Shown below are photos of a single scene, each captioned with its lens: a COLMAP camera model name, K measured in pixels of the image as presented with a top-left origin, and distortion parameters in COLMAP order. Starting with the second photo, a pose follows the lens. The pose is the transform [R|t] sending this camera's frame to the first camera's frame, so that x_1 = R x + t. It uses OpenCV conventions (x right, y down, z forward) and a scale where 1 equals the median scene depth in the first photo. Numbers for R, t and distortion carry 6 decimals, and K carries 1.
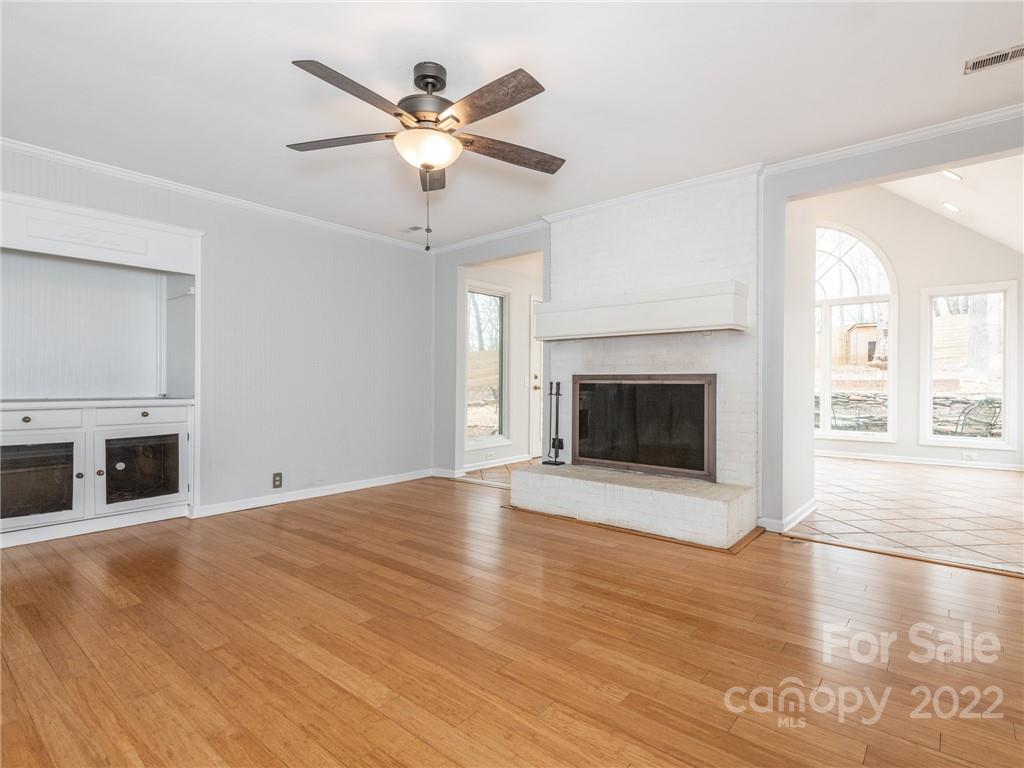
lens RADIAL K [[508.0, 0, 570.5], [0, 508.0, 365.1], [0, 0, 1]] dist [0.024645, 0.000286]
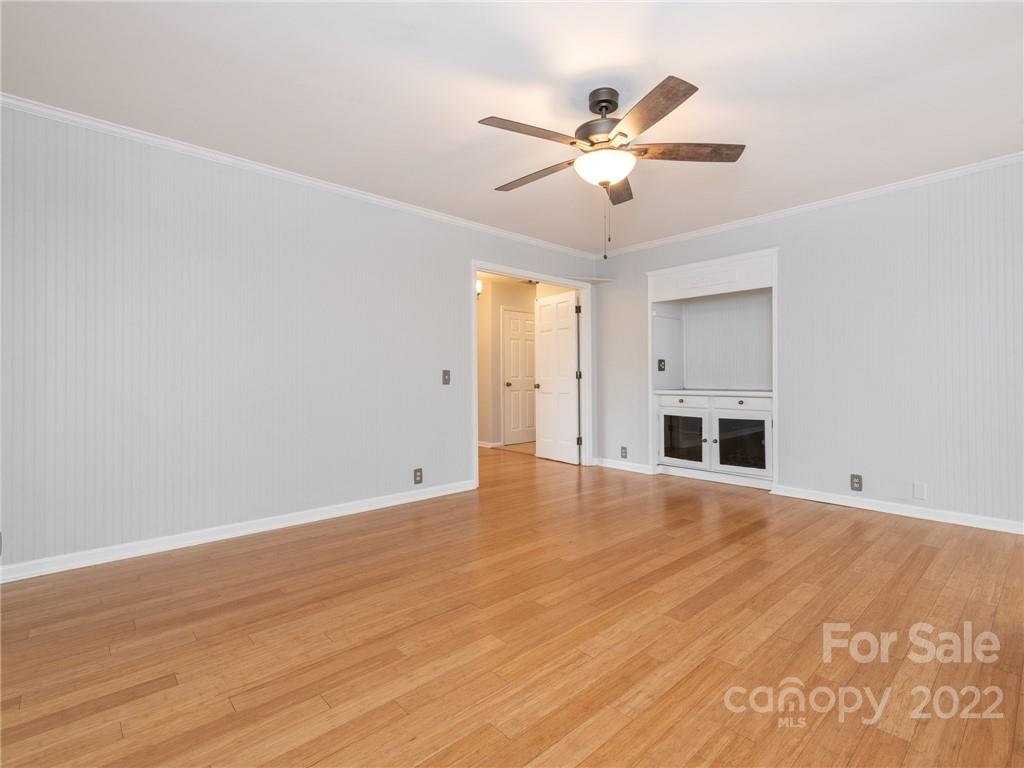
lens RADIAL K [[501.0, 0, 512.4], [0, 501.0, 378.8], [0, 0, 1]] dist [0.014911, -0.000730]
pose [[-0.191010, 0.000084, -0.981588, 0.705226], [0.039166, 0.999204, -0.007536, 0.029063], [0.980806, -0.039885, -0.190861, 0.892465]]
